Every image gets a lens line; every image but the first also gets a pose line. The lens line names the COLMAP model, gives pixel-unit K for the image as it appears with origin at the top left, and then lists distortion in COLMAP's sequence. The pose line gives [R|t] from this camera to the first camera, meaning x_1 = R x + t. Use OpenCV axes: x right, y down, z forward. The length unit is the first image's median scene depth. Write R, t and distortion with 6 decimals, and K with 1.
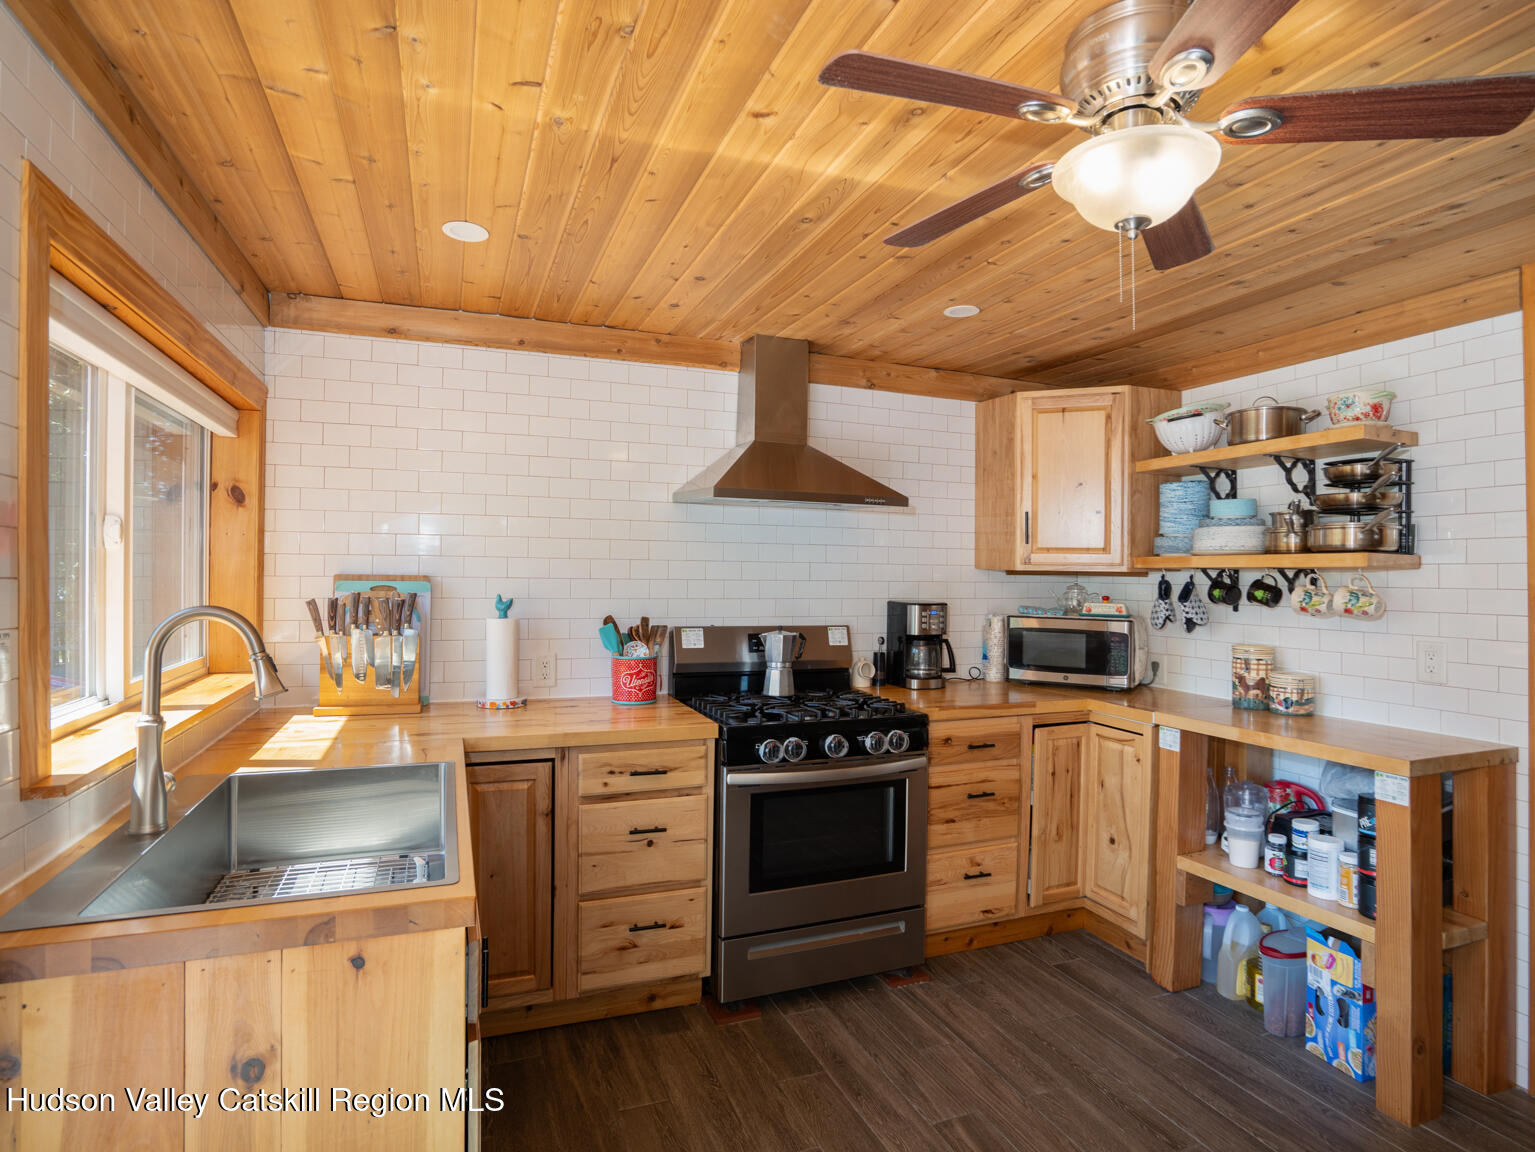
lens RADIAL K [[900.6, 0, 767.5], [0, 900.6, 576.0], [0, 0, 1]] dist [-0.057813, 0.033699]
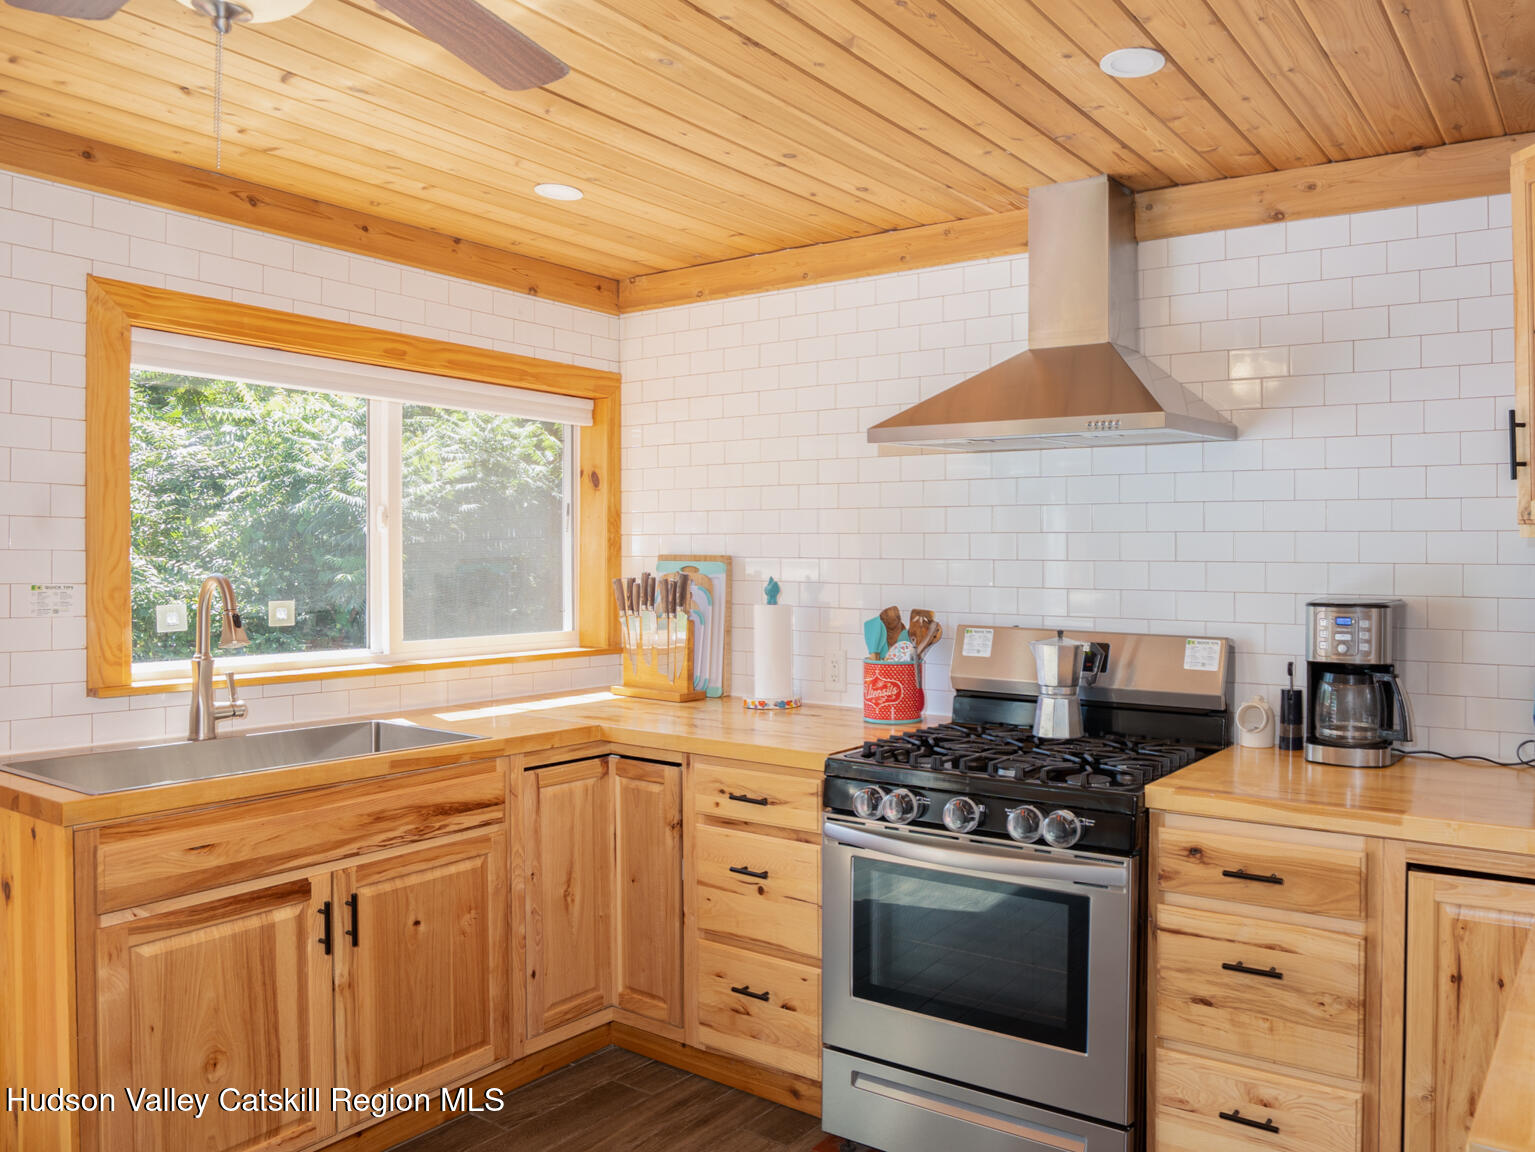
lens RADIAL K [[1145.7, 0, 767.6], [0, 1145.7, 582.8], [0, 0, 1]] dist [-0.041522, 0.005117]
pose [[0.543860, 0.013594, -0.839066, 0.640024], [-0.003110, 0.999895, 0.014184, 0.011233], [0.839170, -0.005105, 0.543845, 0.409940]]
